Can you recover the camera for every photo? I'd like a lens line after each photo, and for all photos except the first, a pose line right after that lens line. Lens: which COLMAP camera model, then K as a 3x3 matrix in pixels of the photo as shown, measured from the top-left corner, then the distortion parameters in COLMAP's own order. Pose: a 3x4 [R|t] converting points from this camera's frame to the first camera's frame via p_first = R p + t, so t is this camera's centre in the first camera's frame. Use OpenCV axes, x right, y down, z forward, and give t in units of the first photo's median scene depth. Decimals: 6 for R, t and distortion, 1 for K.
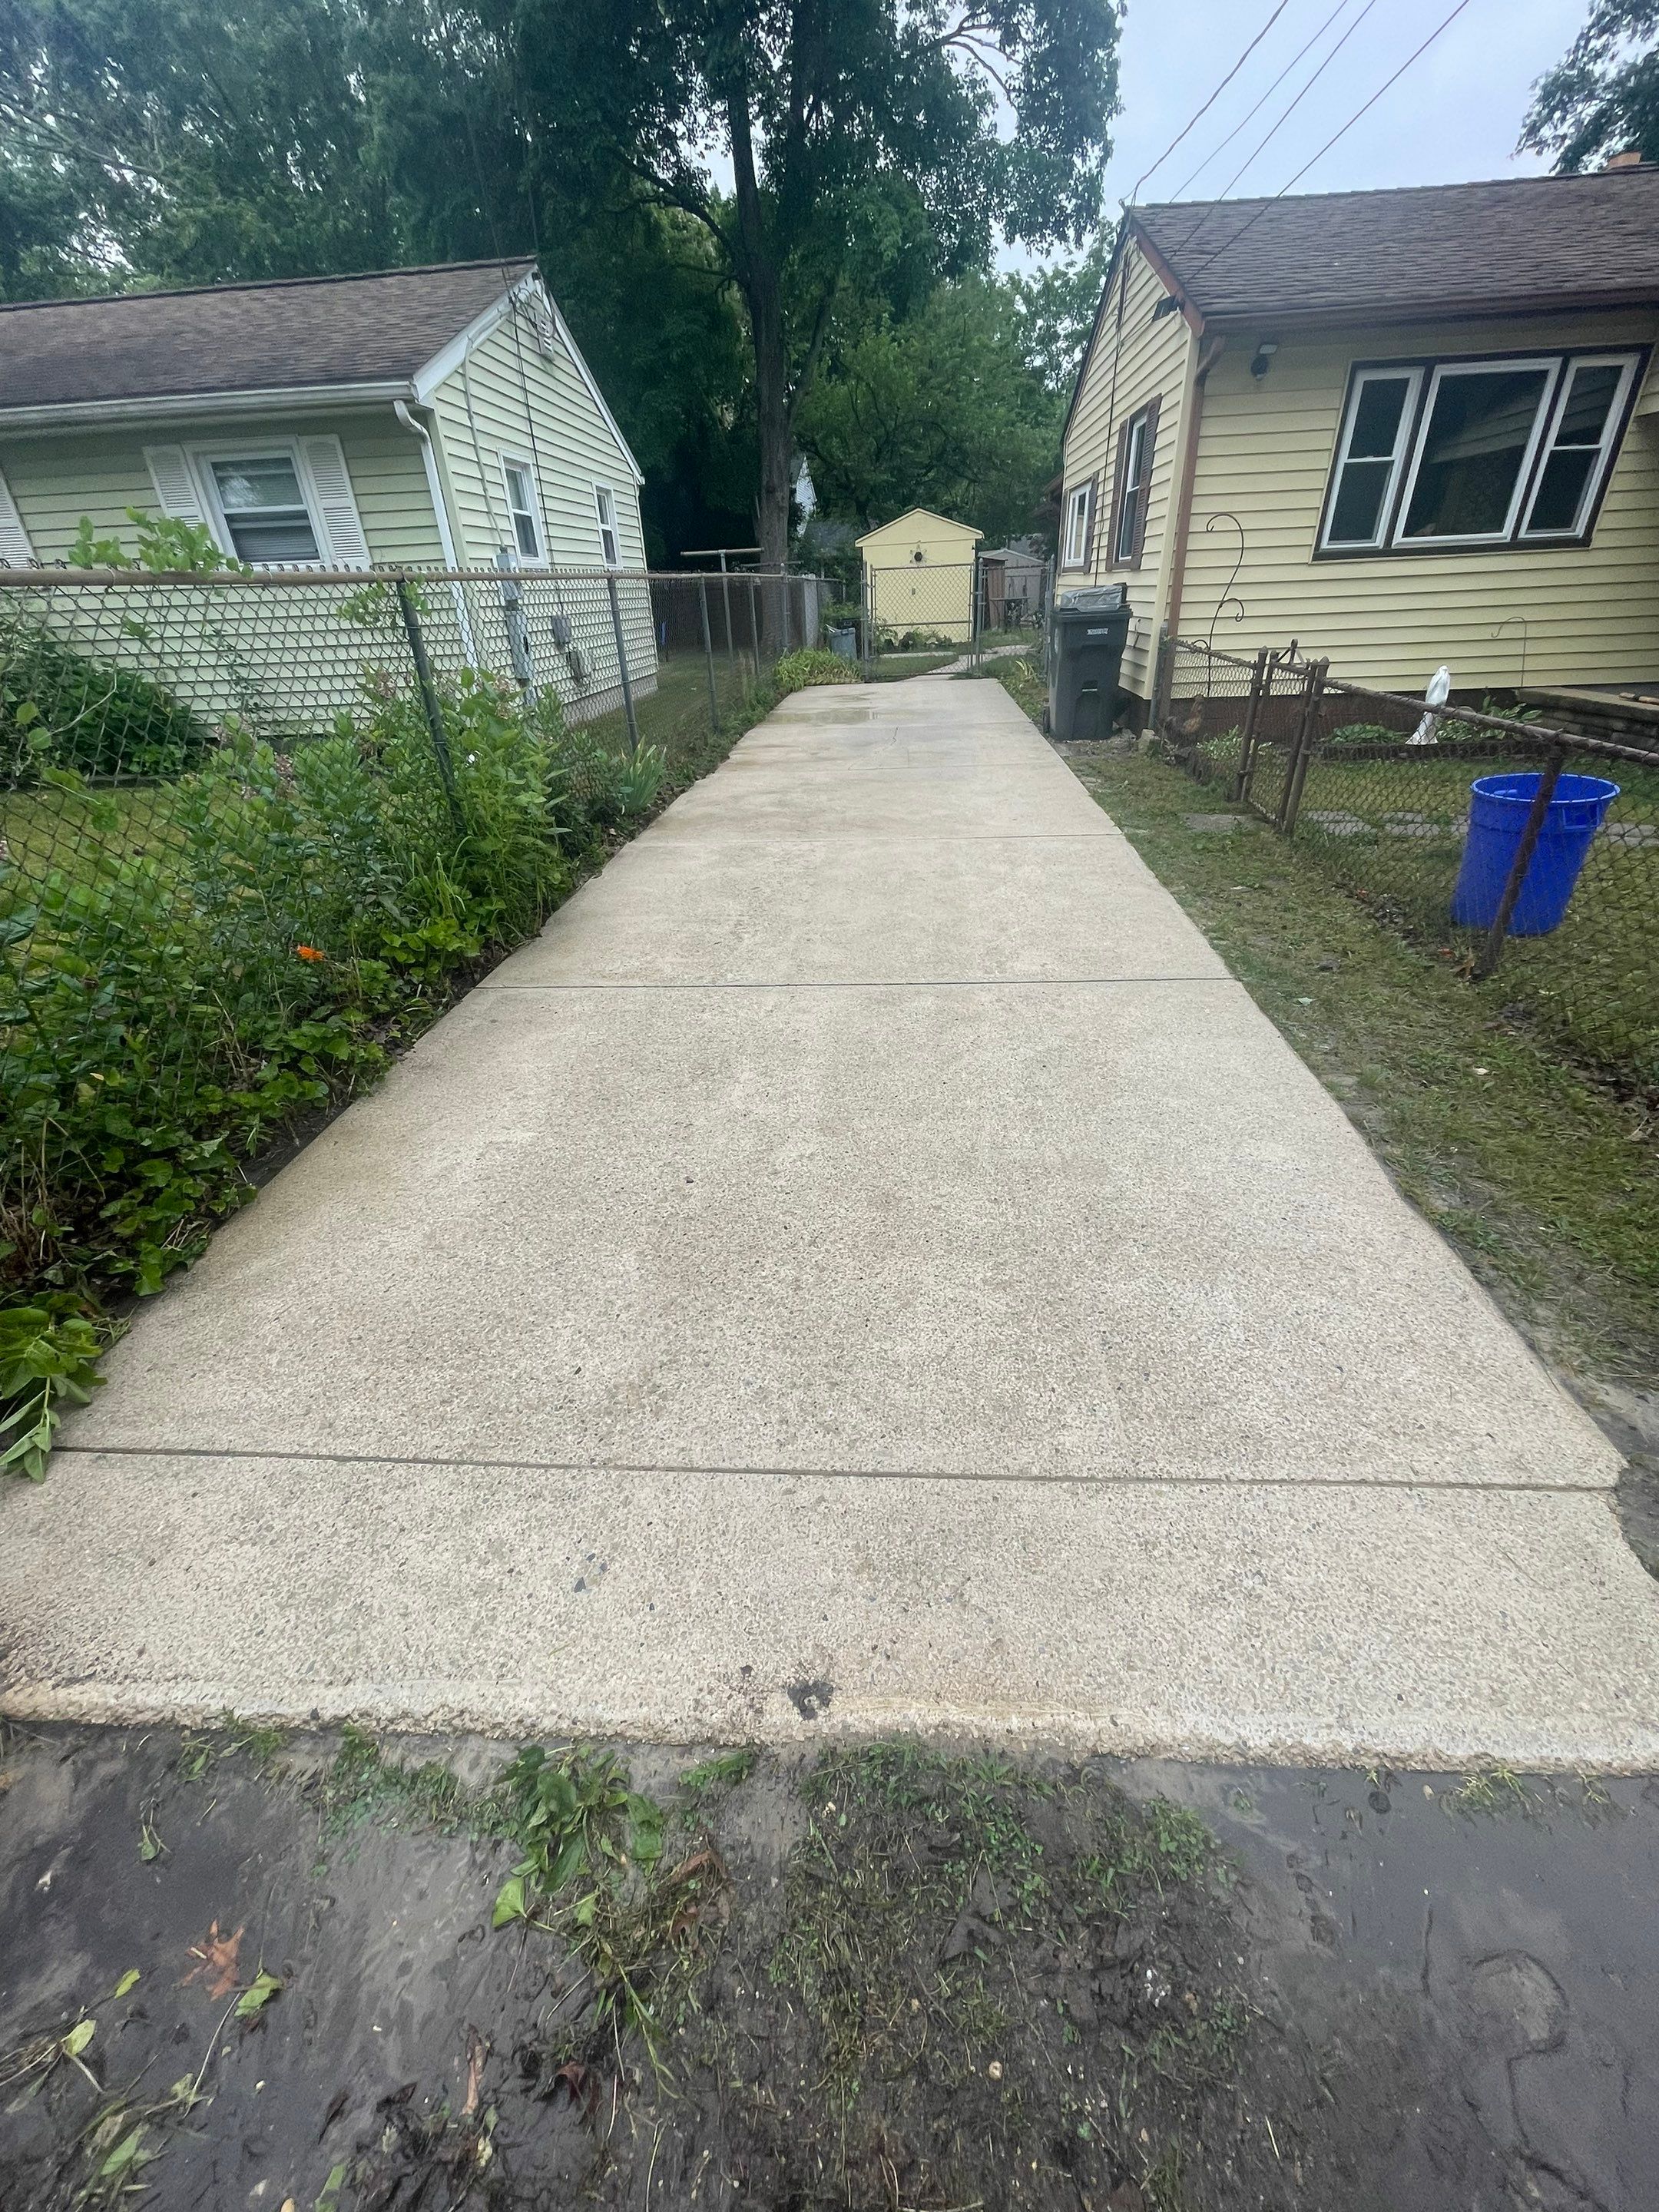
lens RADIAL K [[878.6, 0, 833.8], [0, 878.6, 1082.5], [0, 0, 1]] dist [-0.000522, 0.000133]
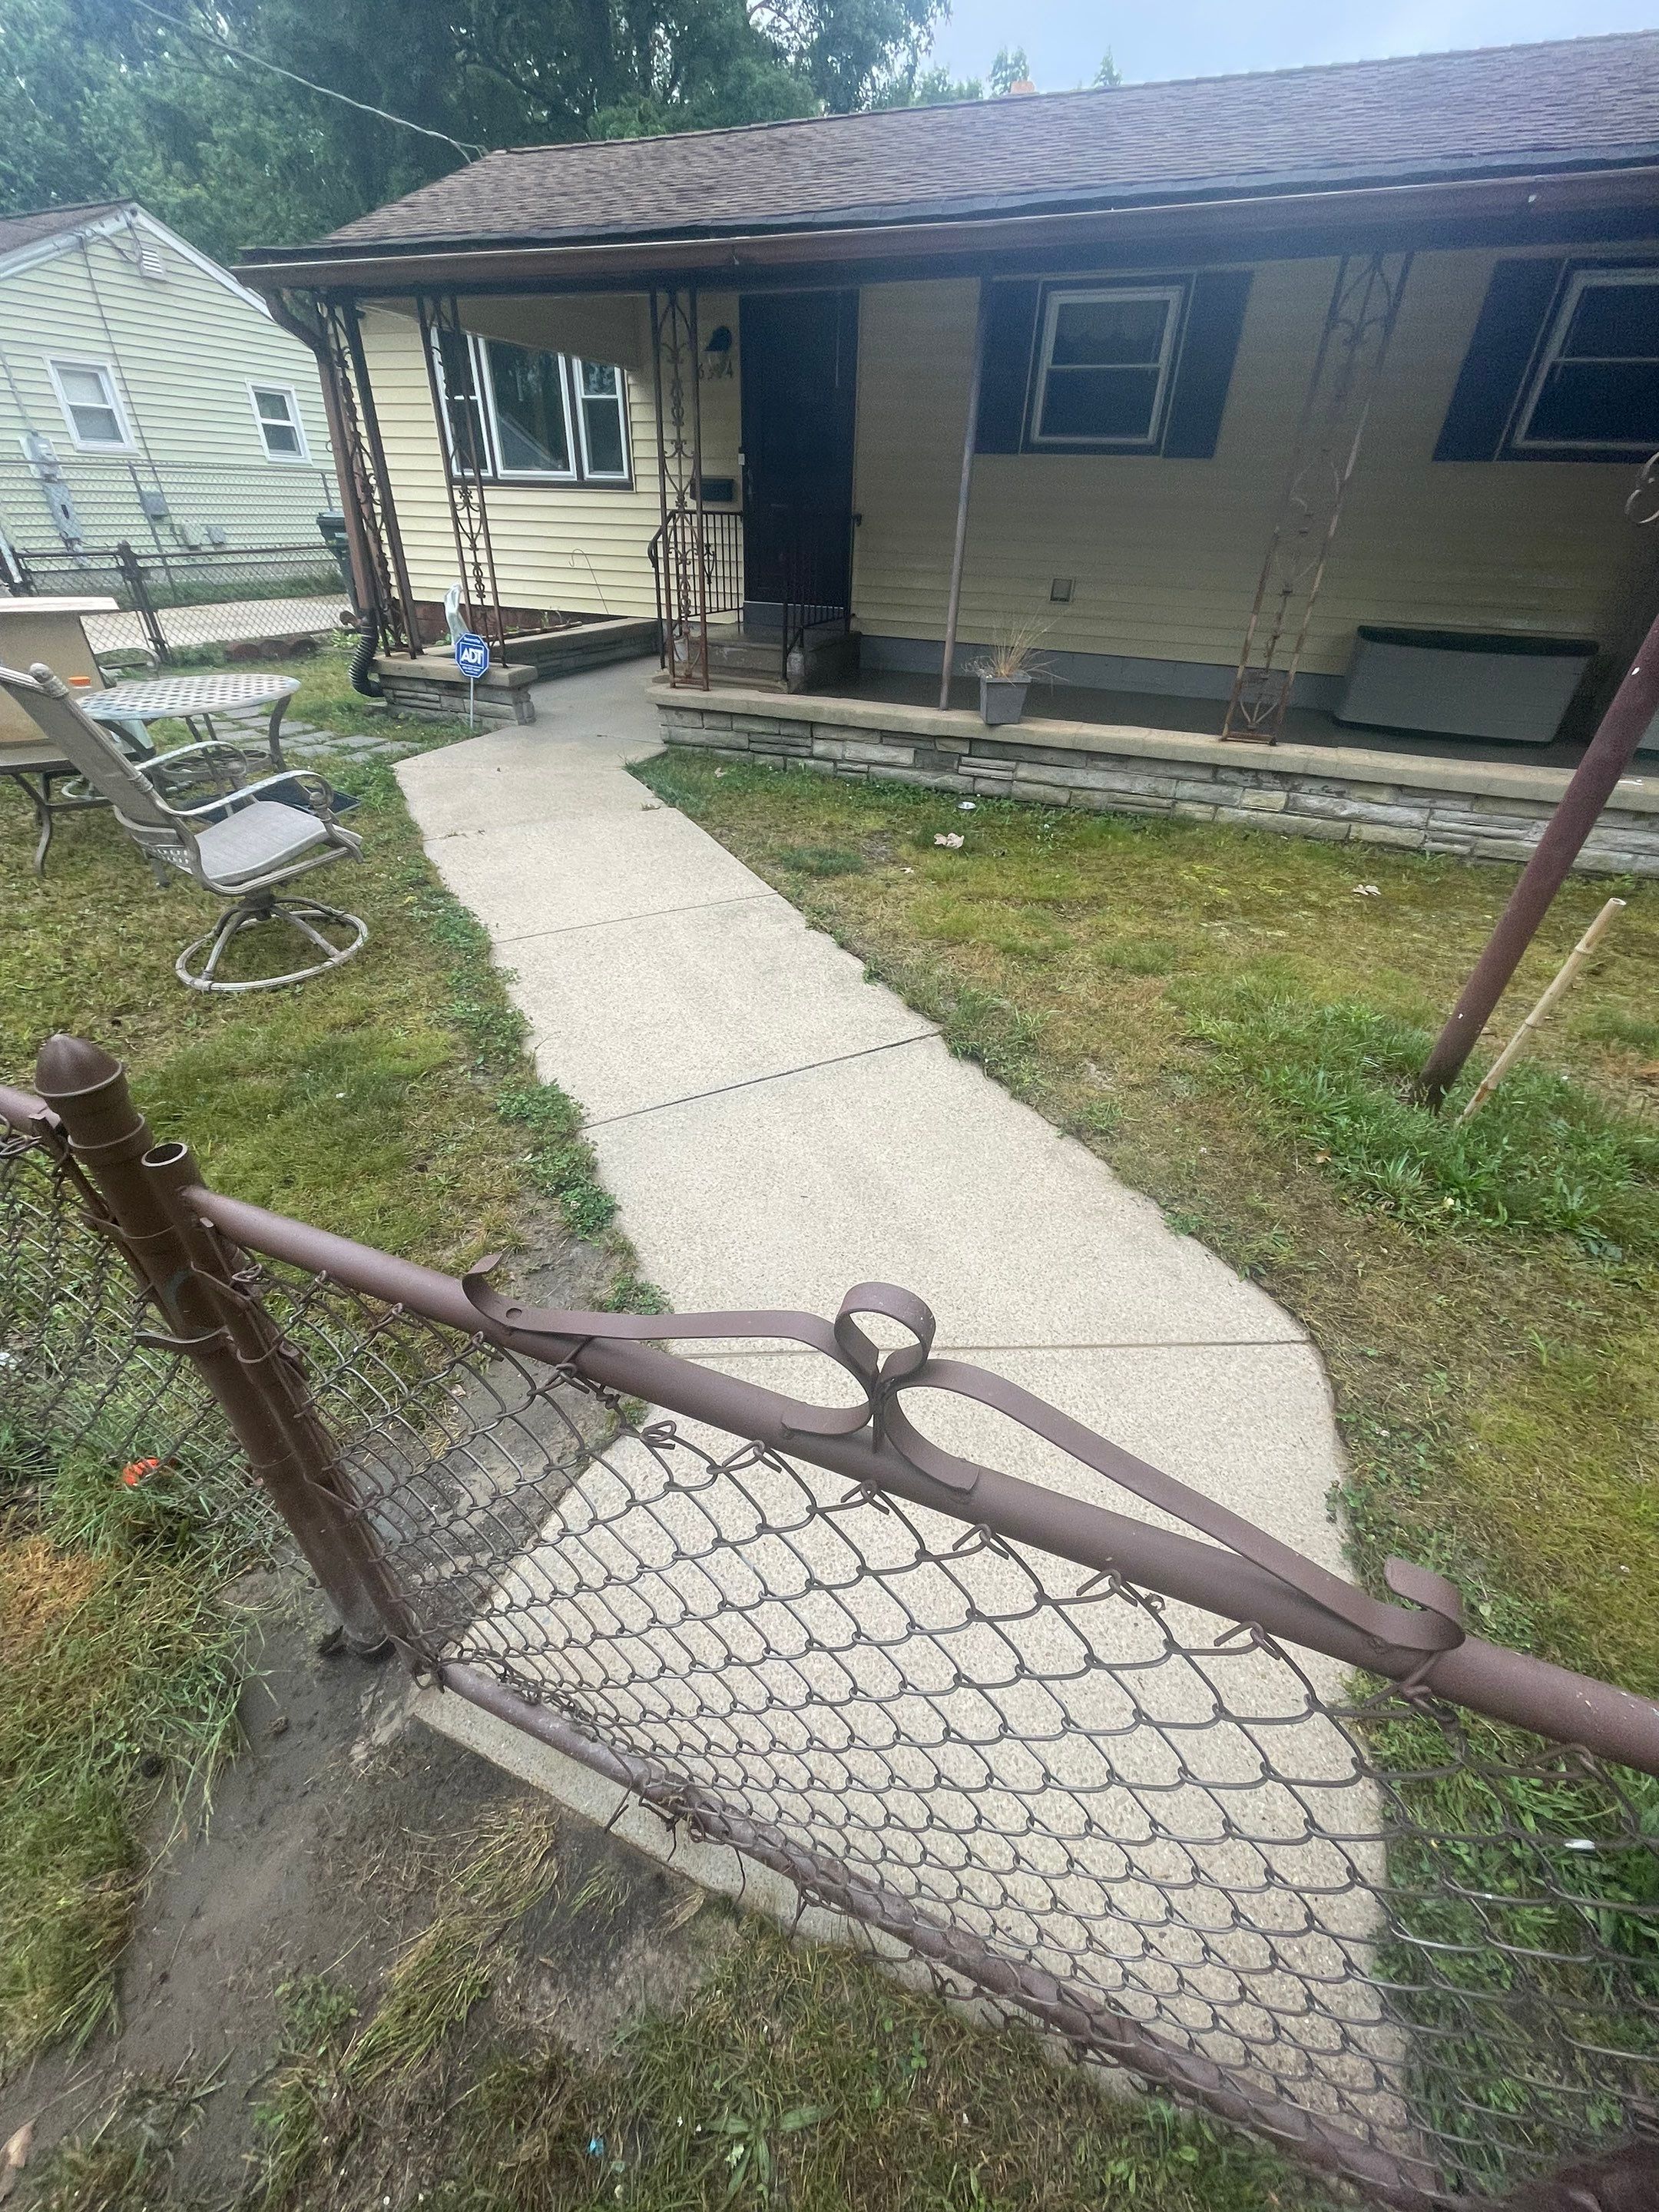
lens RADIAL K [[911.3, 0, 825.6], [0, 911.3, 1110.9], [0, 0, 1]] dist [-0.002064, 0.000340]
pose [[0.942984, 0.237073, -0.233617, 1.601767], [-0.219806, 0.970634, 0.097755, -0.000547], [0.249931, -0.040831, 0.967402, -0.113447]]
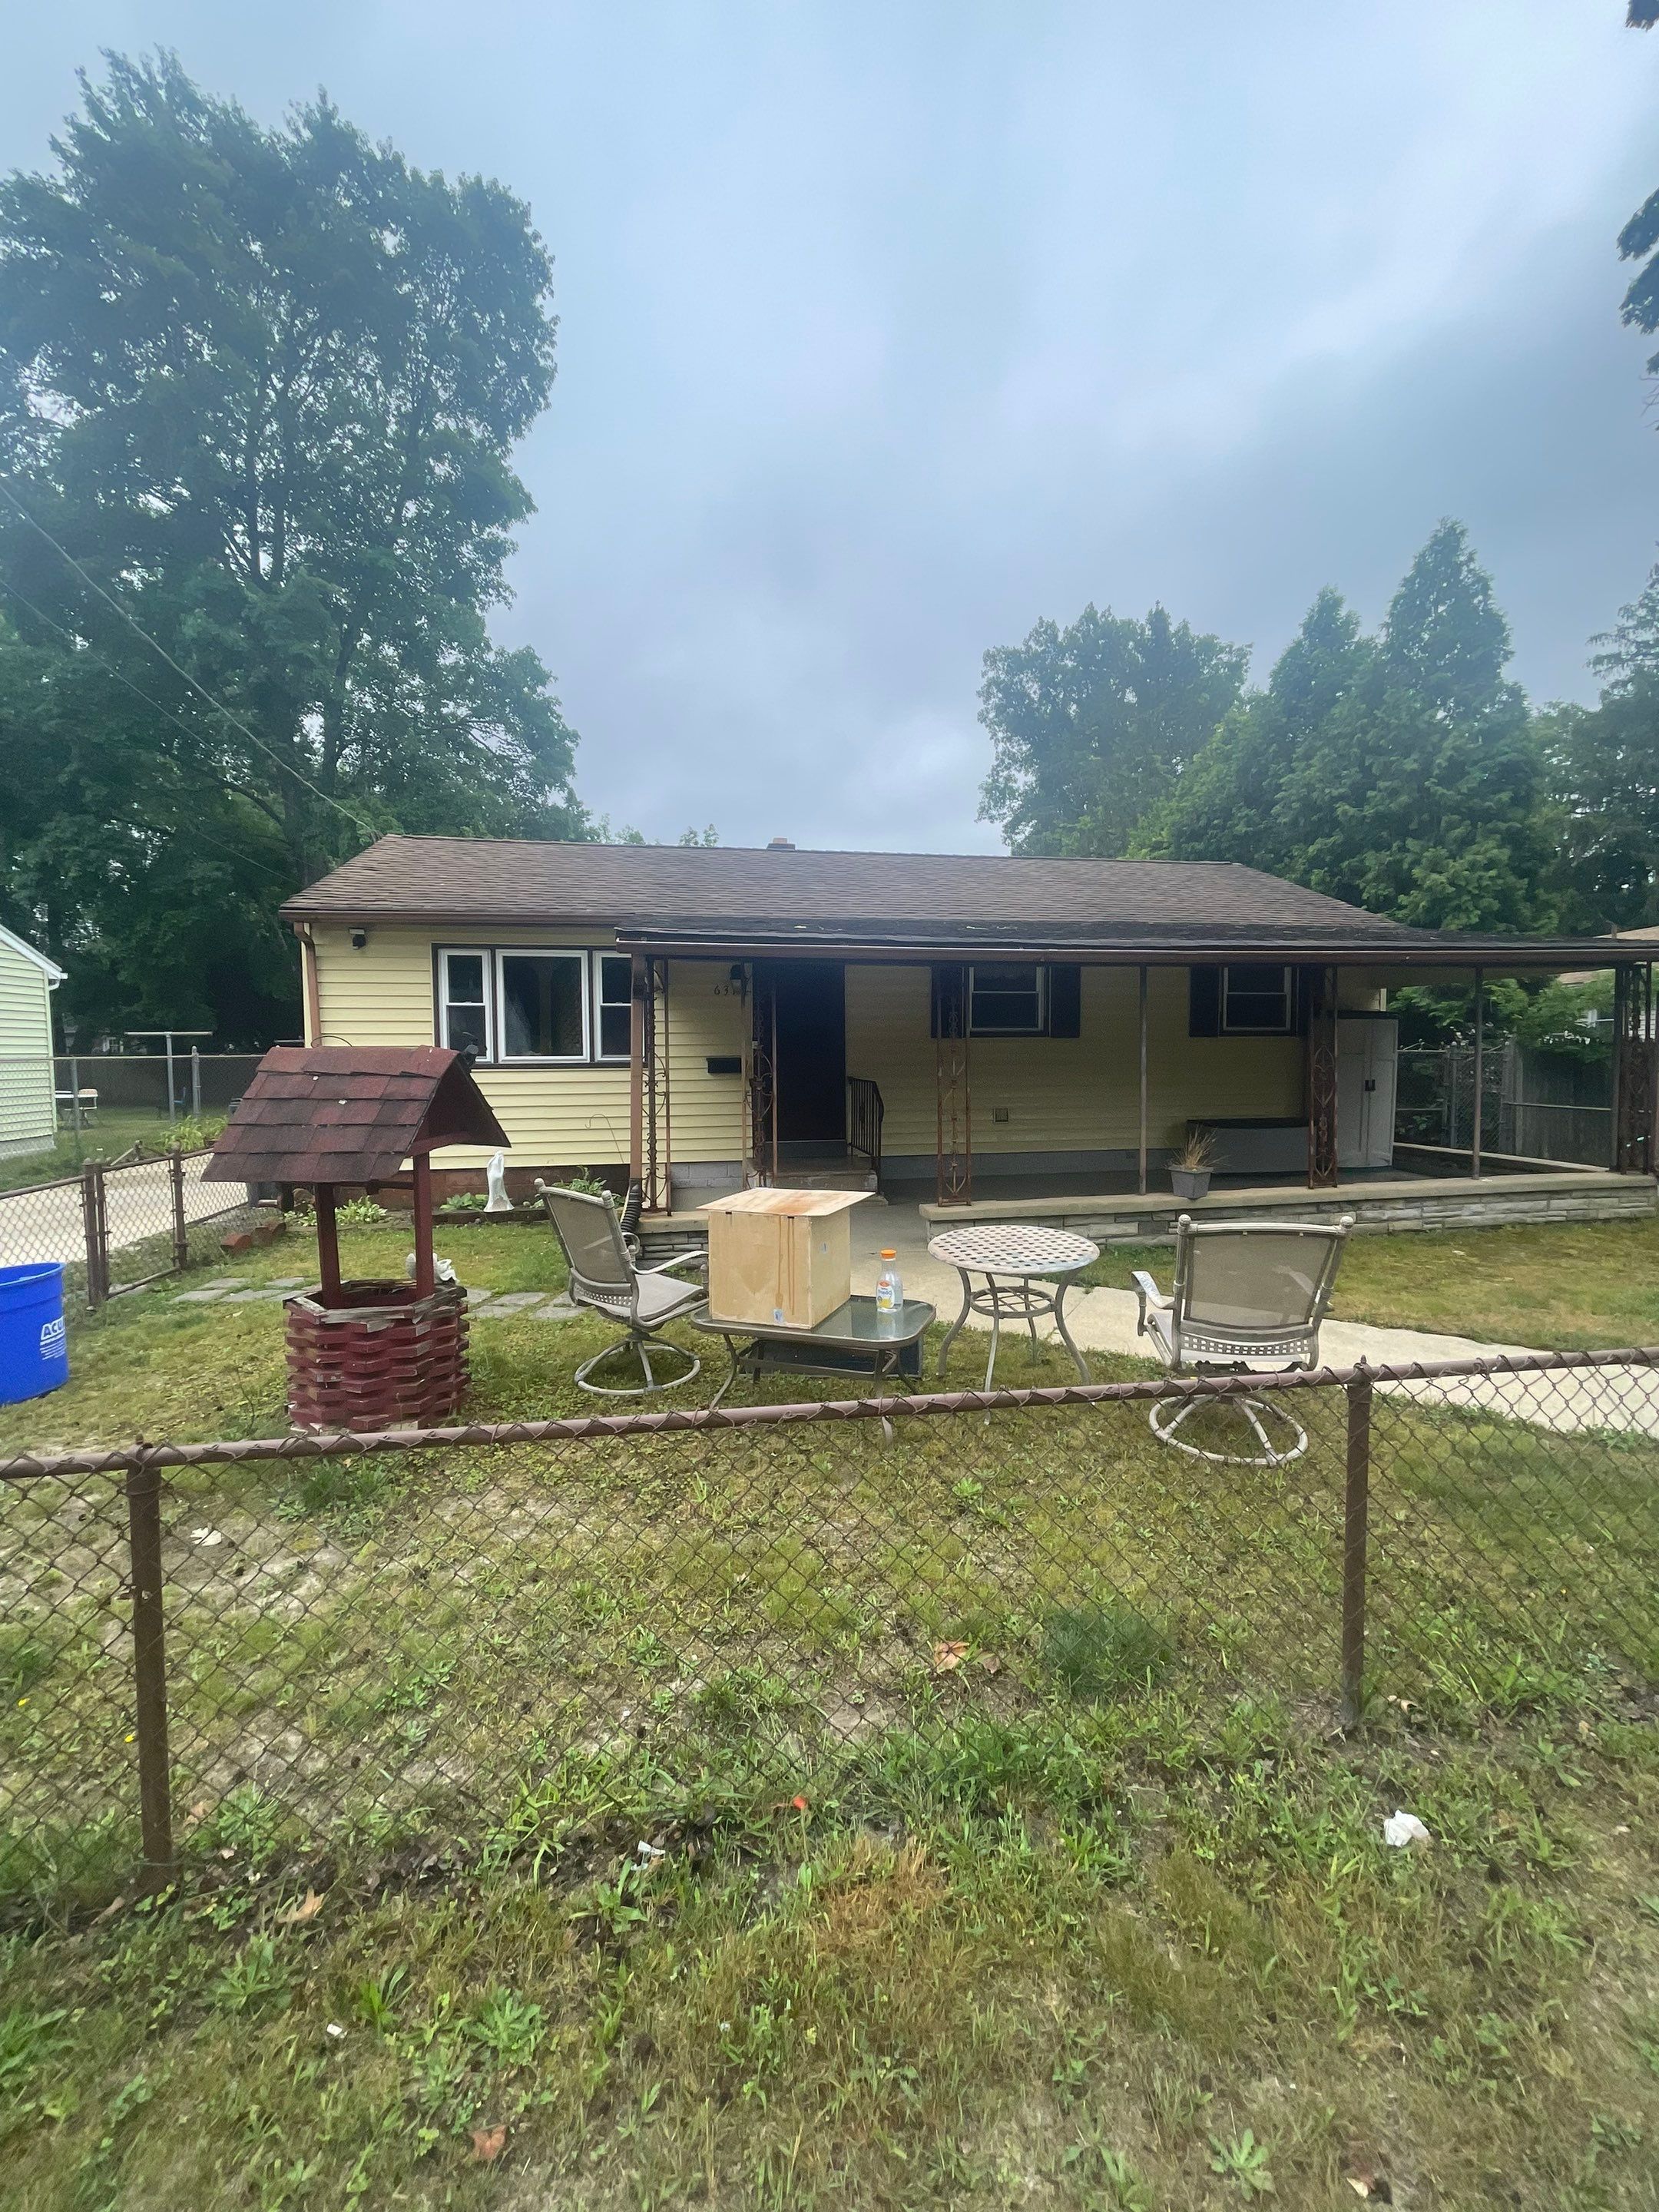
lens RADIAL K [[911.3, 0, 825.6], [0, 911.3, 1110.9], [0, 0, 1]] dist [-0.002064, 0.000340]
pose [[0.967559, 0.018222, 0.251987, 0.791700], [0.096574, 0.894977, -0.435534, 0.071005], [-0.233459, 0.445740, 0.864183, -0.221044]]
